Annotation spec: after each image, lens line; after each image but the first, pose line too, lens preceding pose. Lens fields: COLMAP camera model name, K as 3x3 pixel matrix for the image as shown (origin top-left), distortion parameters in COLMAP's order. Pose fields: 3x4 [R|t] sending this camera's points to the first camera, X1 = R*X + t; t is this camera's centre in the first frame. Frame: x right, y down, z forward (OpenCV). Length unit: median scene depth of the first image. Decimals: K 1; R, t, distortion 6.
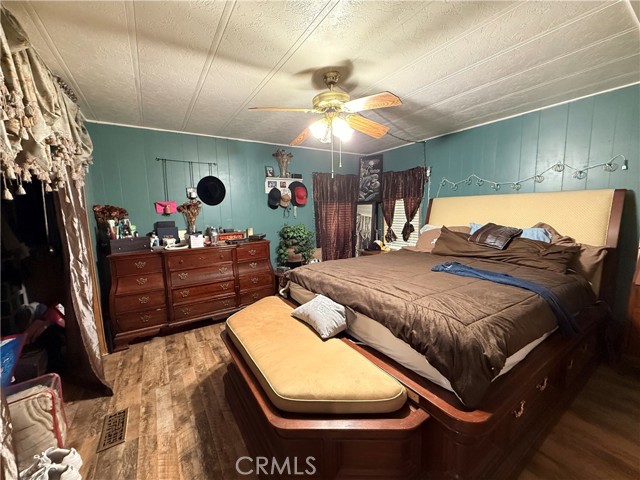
lens RADIAL K [[254.9, 0, 317.9], [0, 254.9, 242.2], [0, 0, 1]] dist [-0.003954, -0.000530]
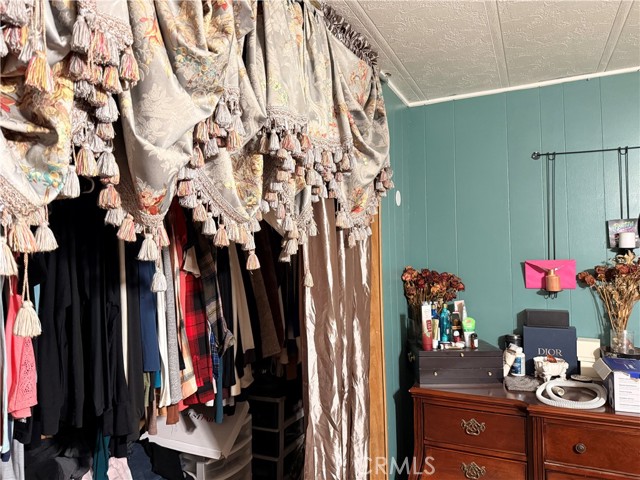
lens RADIAL K [[449.4, 0, 313.5], [0, 449.4, 237.0], [0, 0, 1]] dist [-0.014372, -0.009952]
pose [[0.514115, -0.017473, -0.857544, -0.212825], [-0.108057, 0.990507, -0.084965, -0.104297], [0.850888, 0.136345, 0.507346, 0.371597]]
